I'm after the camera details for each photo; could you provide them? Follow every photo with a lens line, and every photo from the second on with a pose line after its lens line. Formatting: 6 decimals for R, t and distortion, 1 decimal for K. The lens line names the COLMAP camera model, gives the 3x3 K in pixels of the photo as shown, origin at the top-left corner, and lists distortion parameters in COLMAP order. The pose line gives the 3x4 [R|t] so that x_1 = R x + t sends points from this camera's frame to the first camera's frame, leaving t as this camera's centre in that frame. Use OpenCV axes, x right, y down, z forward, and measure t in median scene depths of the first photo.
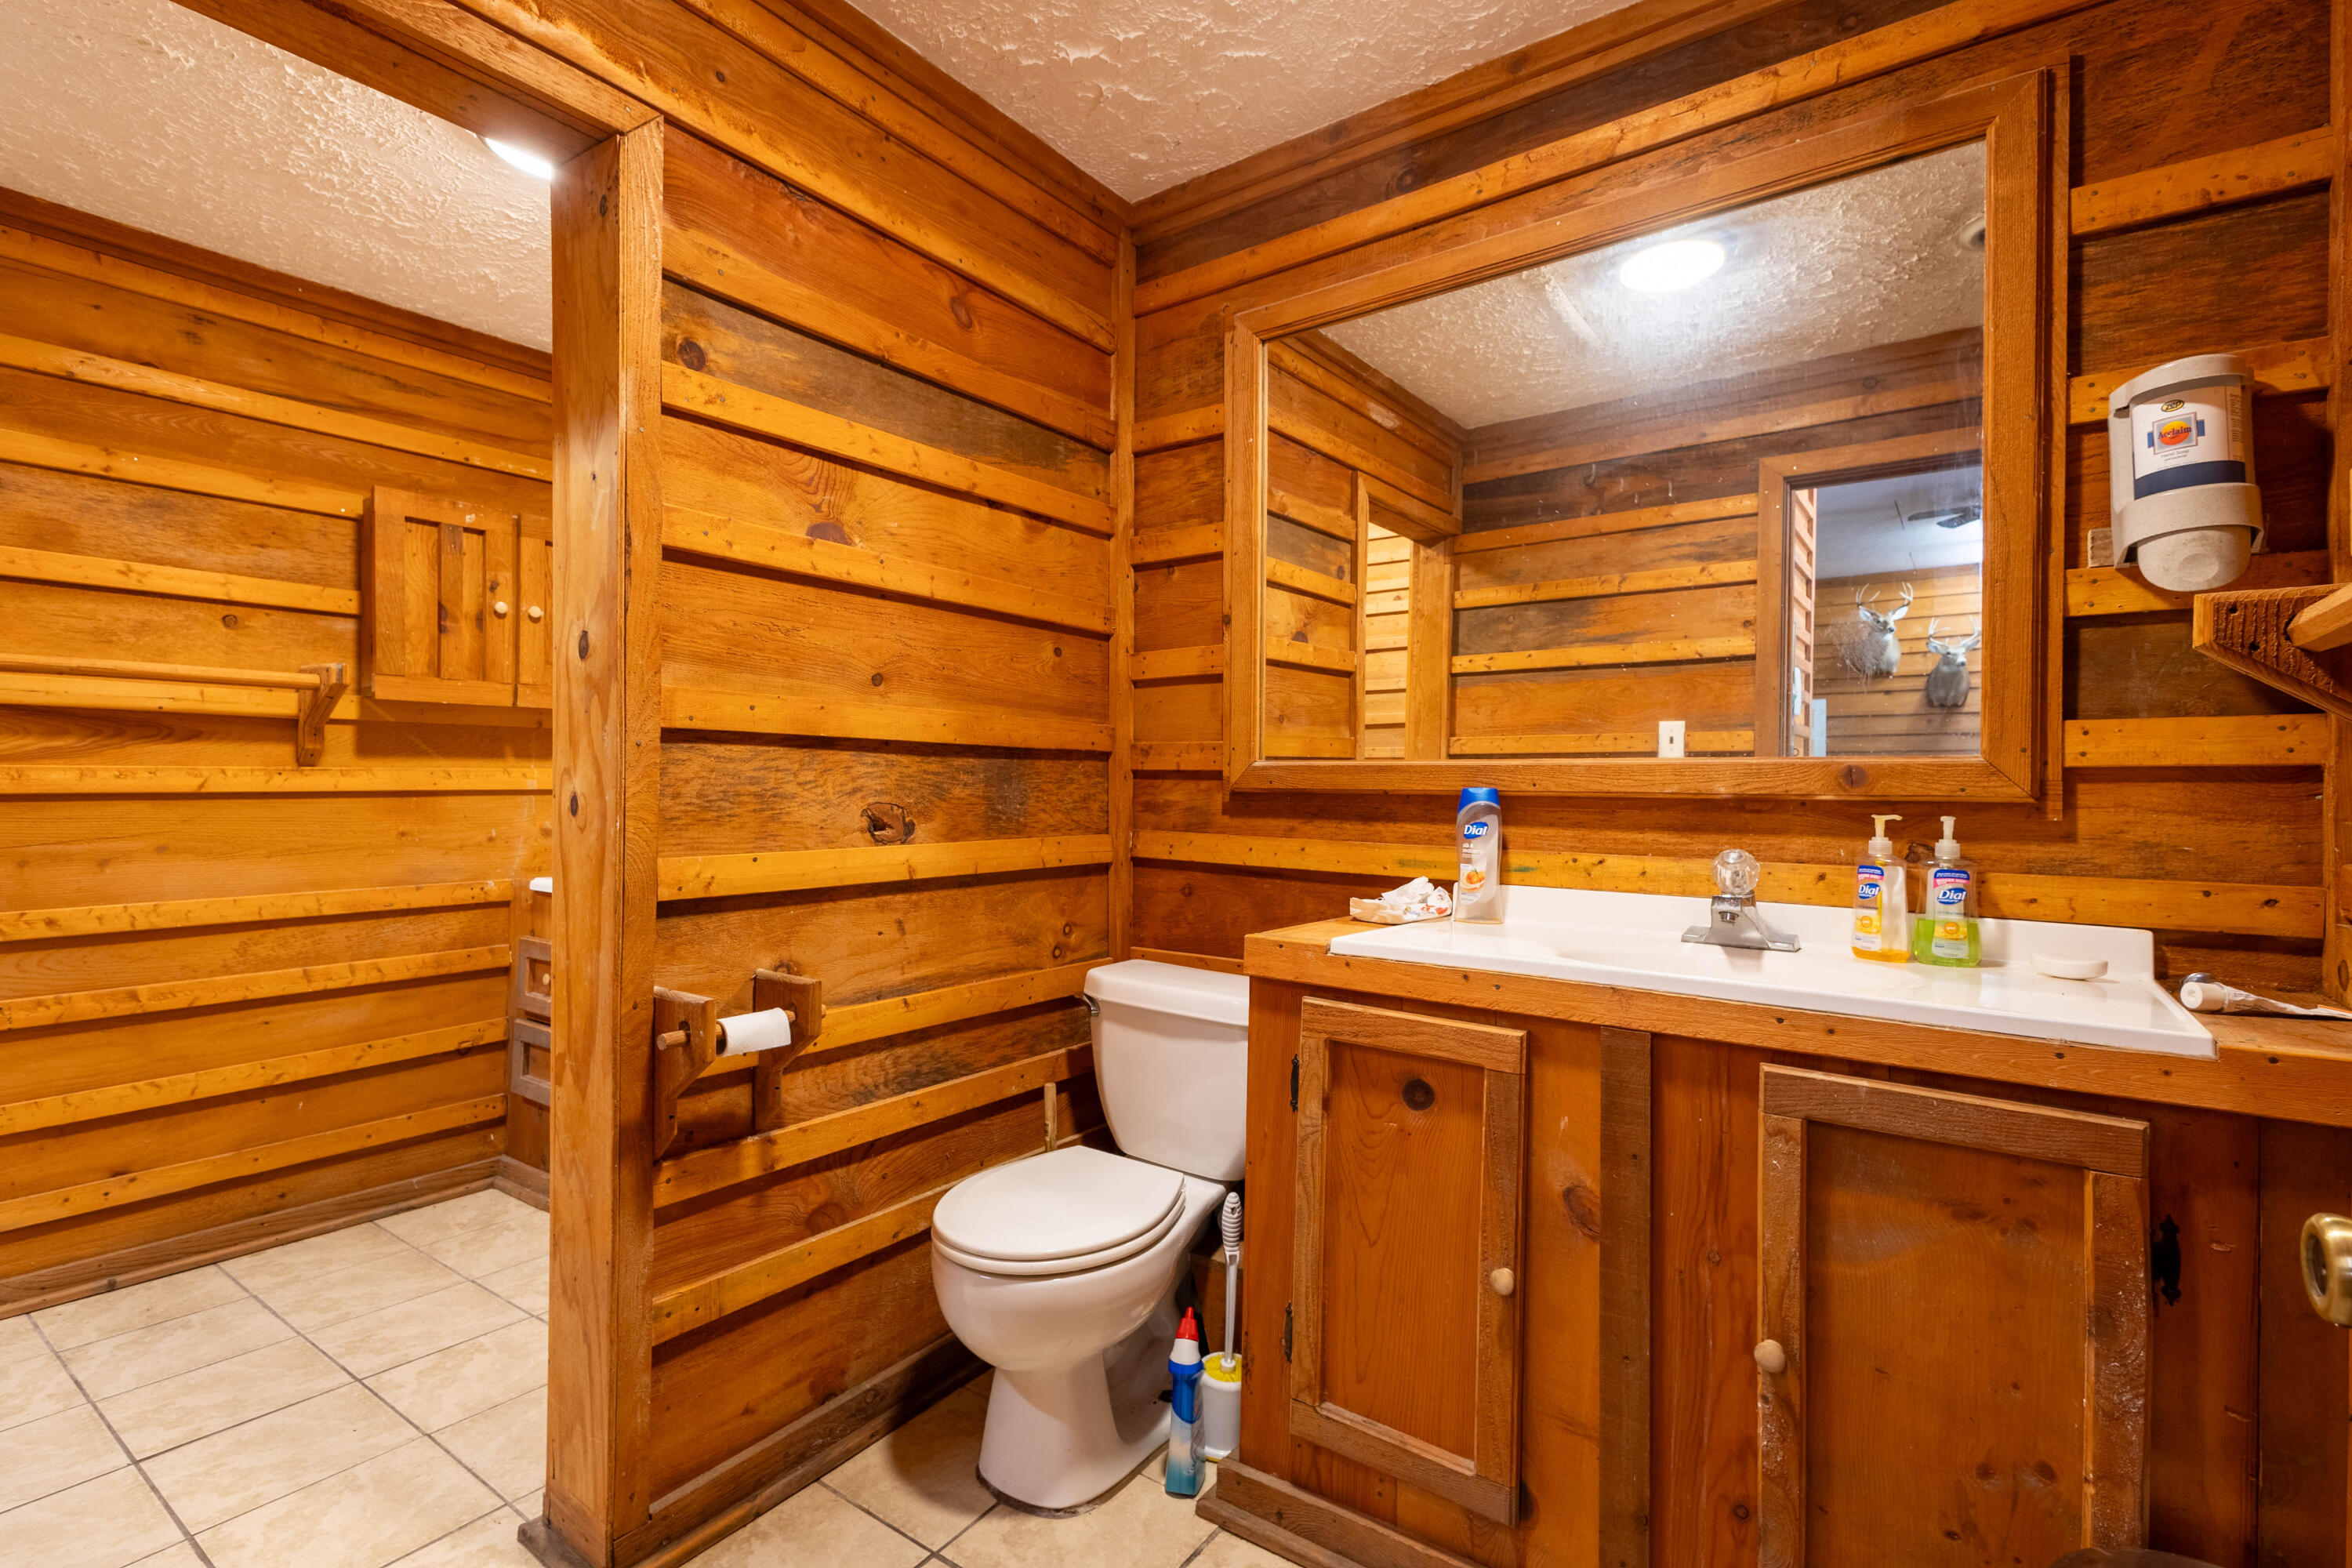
lens RADIAL K [[1090.5, 0, 1175.6], [0, 1090.5, 777.2], [0, 0, 1]] dist [0.016738, -0.005806]
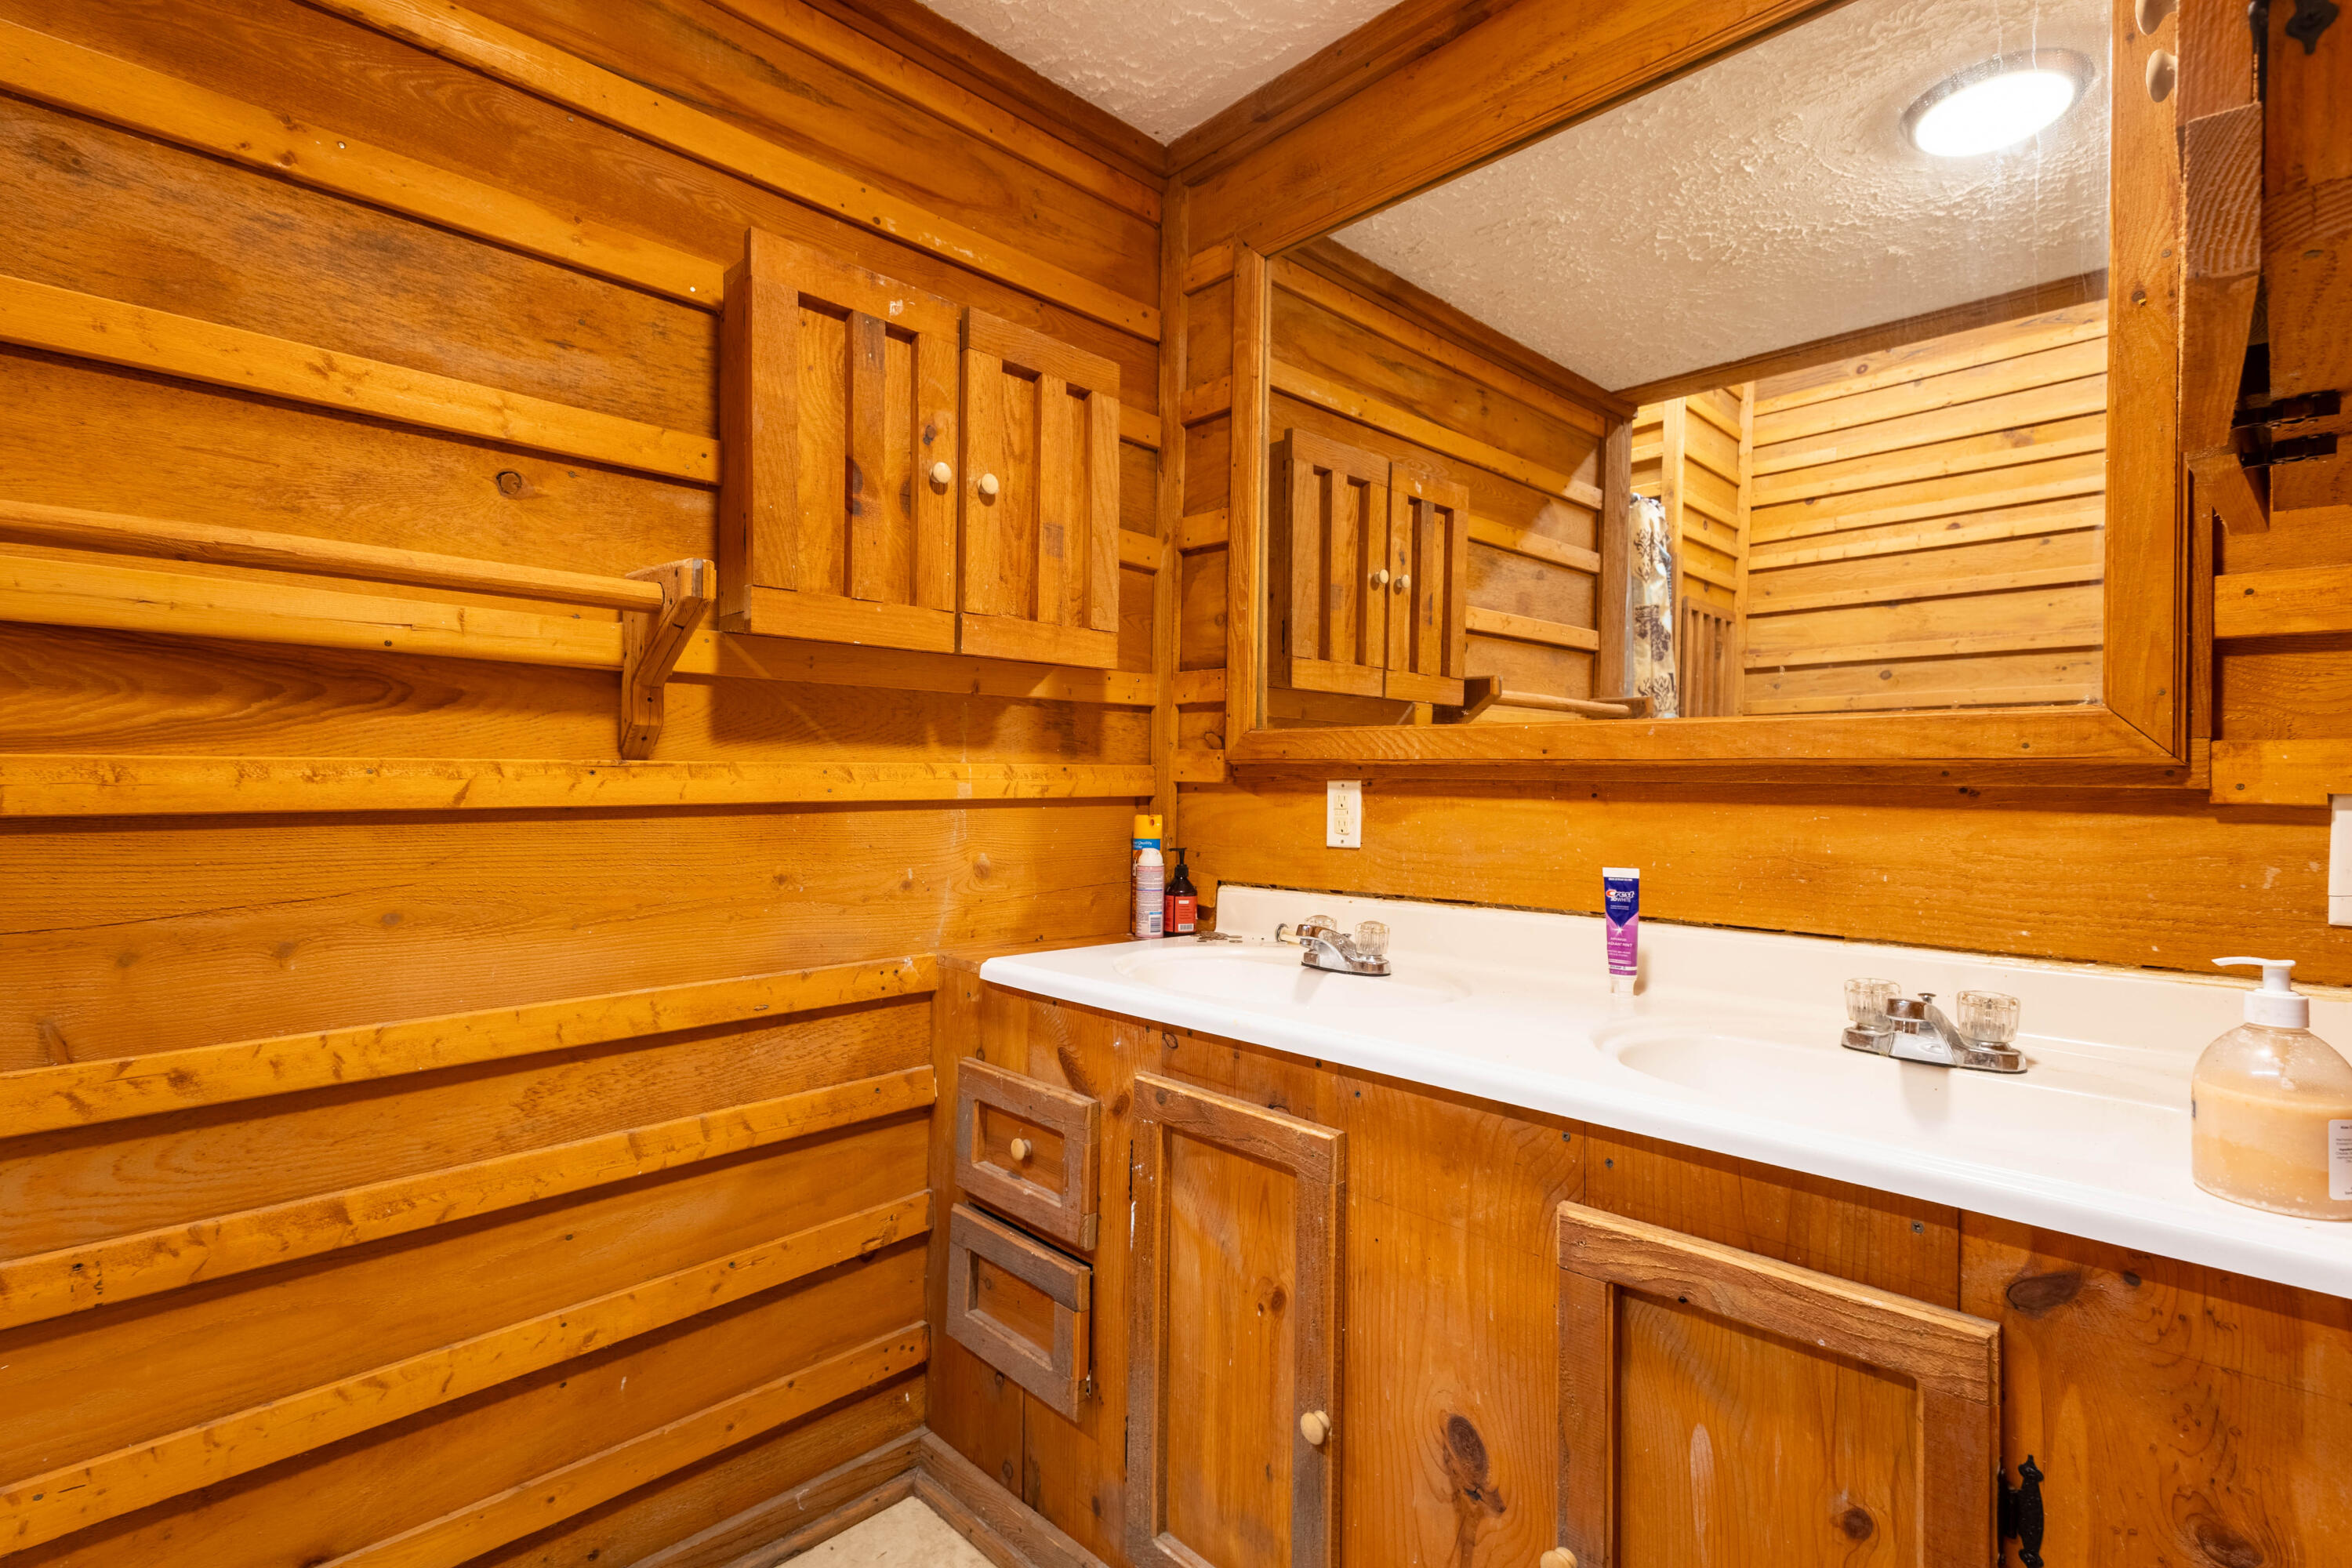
lens RADIAL K [[1090.5, 0, 1181.3], [0, 1090.5, 777.8], [0, 0, 1]] dist [0.016738, -0.005806]
pose [[0.985855, 0.005309, -0.167514, -0.455099], [-0.004369, 0.999973, 0.005978, -0.005280], [0.167542, -0.005161, 0.985852, 0.537603]]
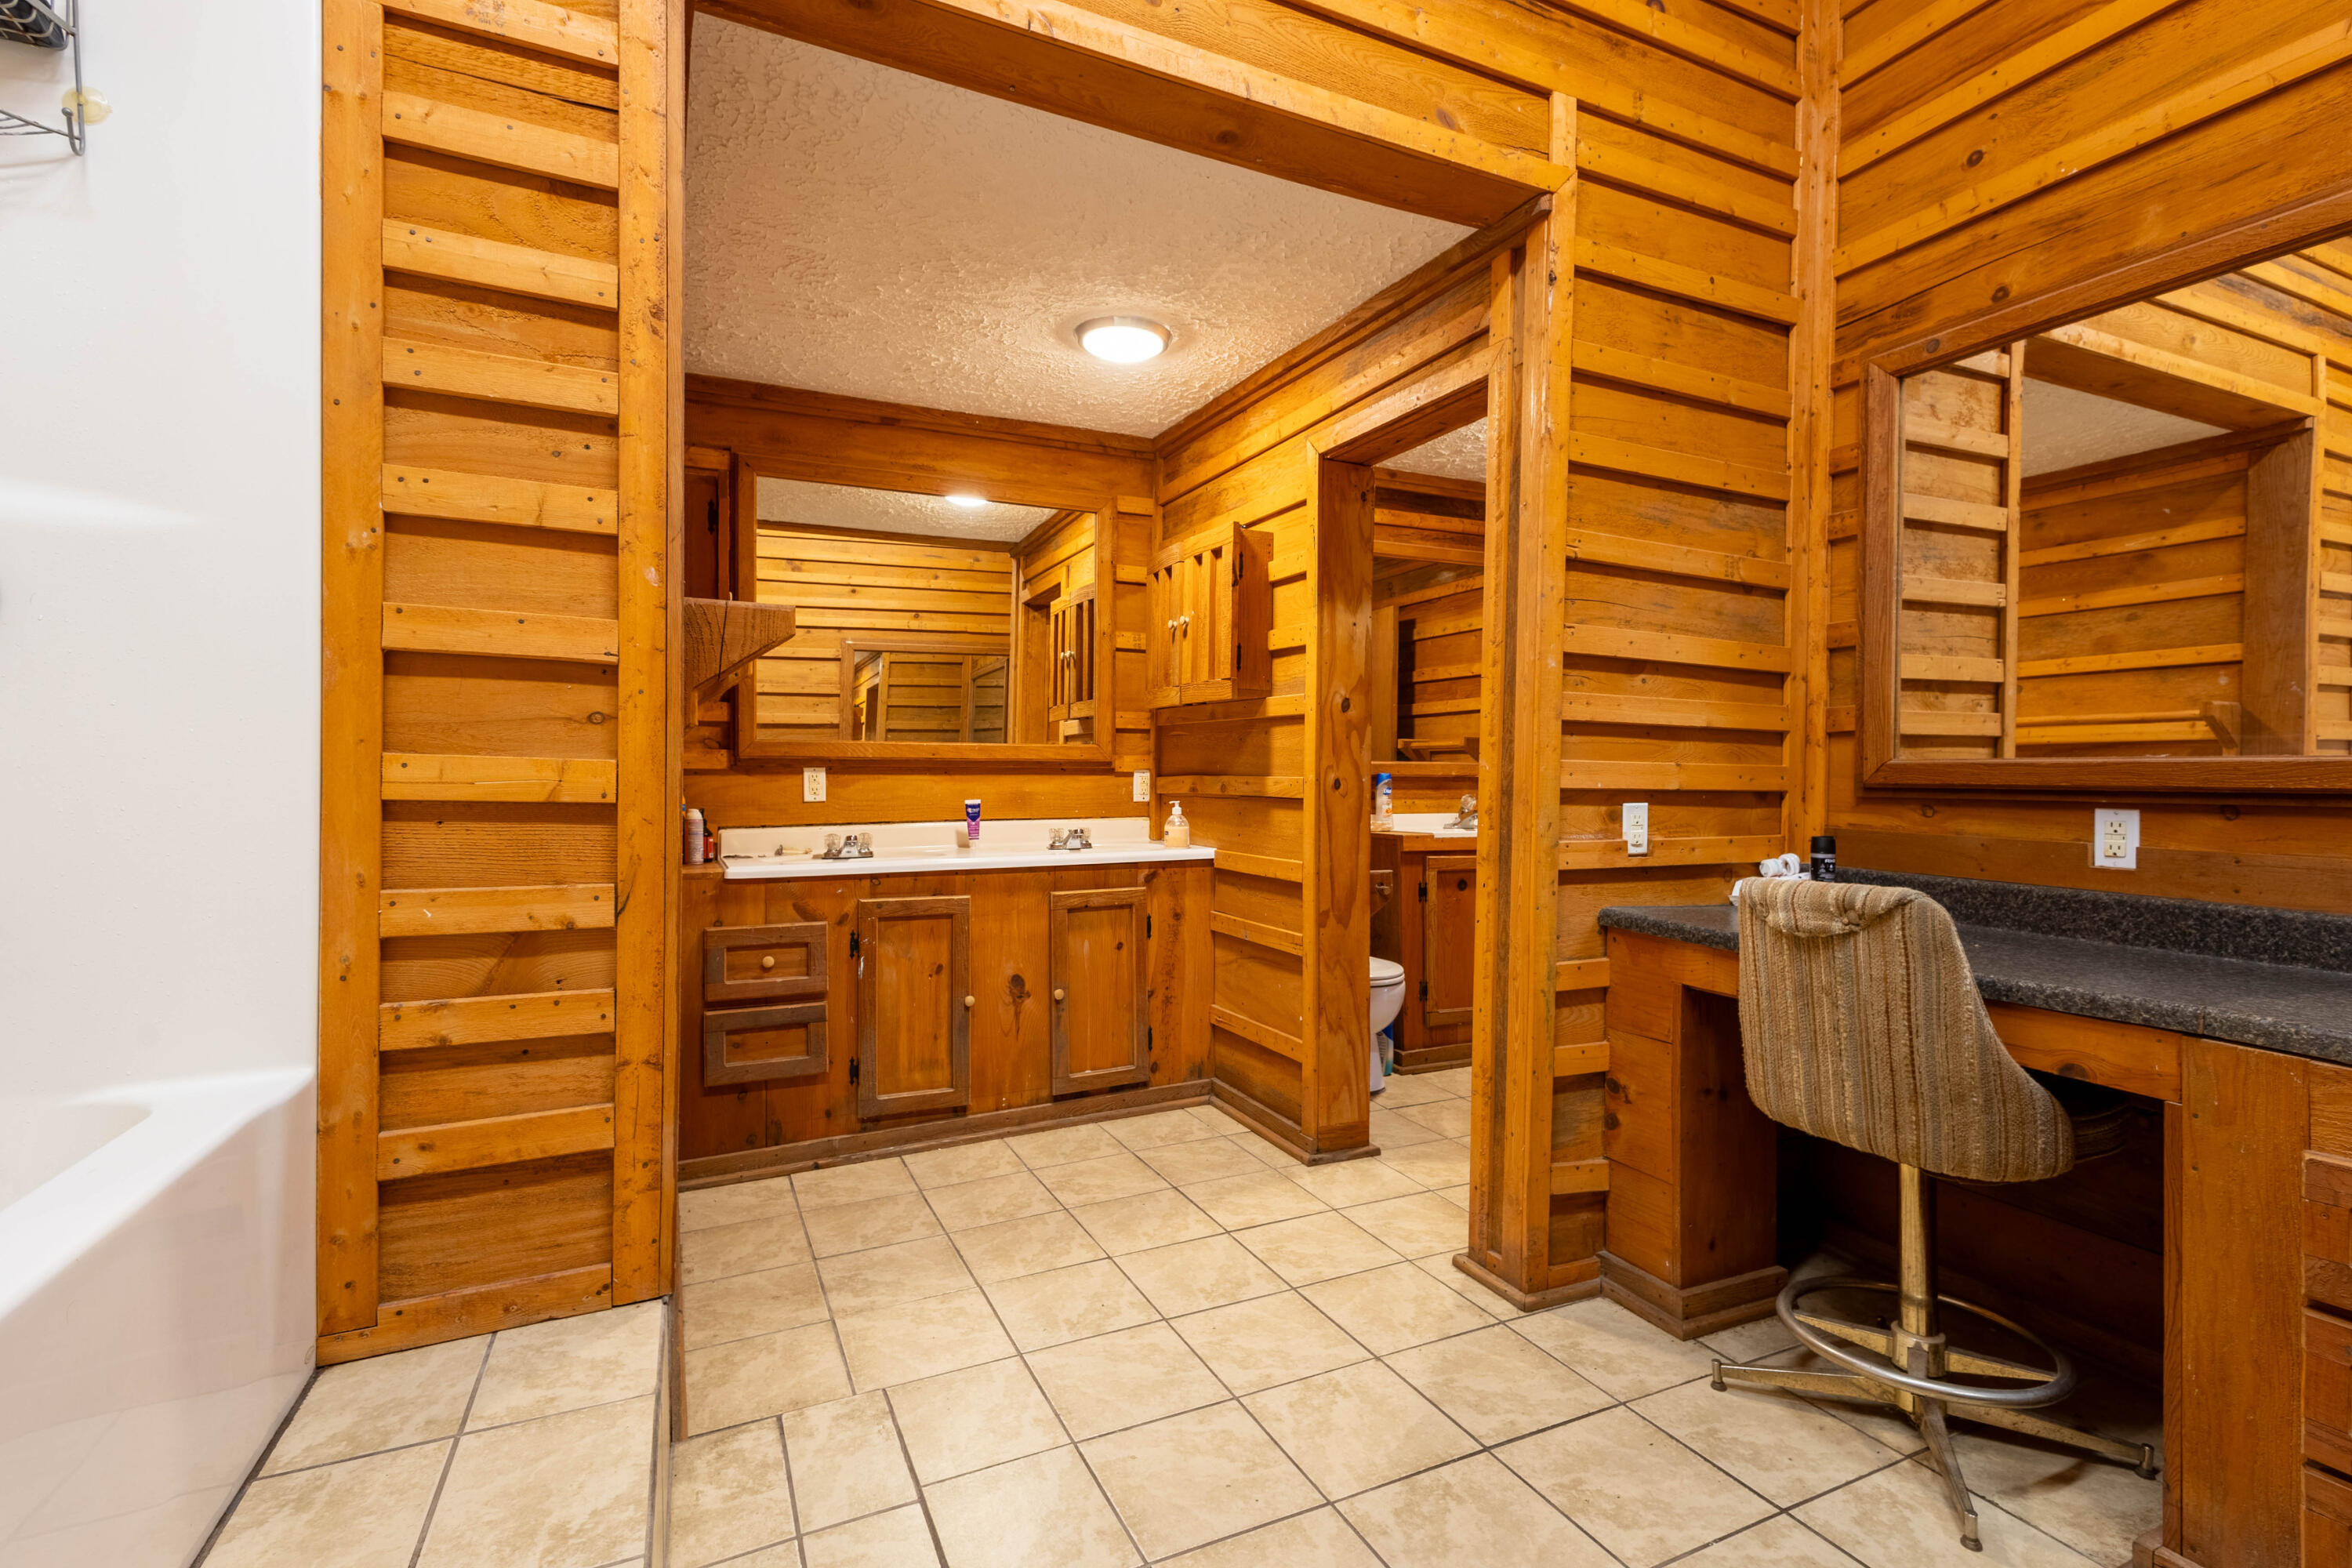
lens RADIAL K [[1090.5, 0, 1188.1], [0, 1090.5, 785.4], [0, 0, 1]] dist [0.016738, -0.005806]
pose [[0.473699, -0.011928, 0.880606, -1.466515], [-0.003953, 0.999869, 0.015670, -0.000392], [-0.880678, -0.010904, 0.473590, 0.180289]]
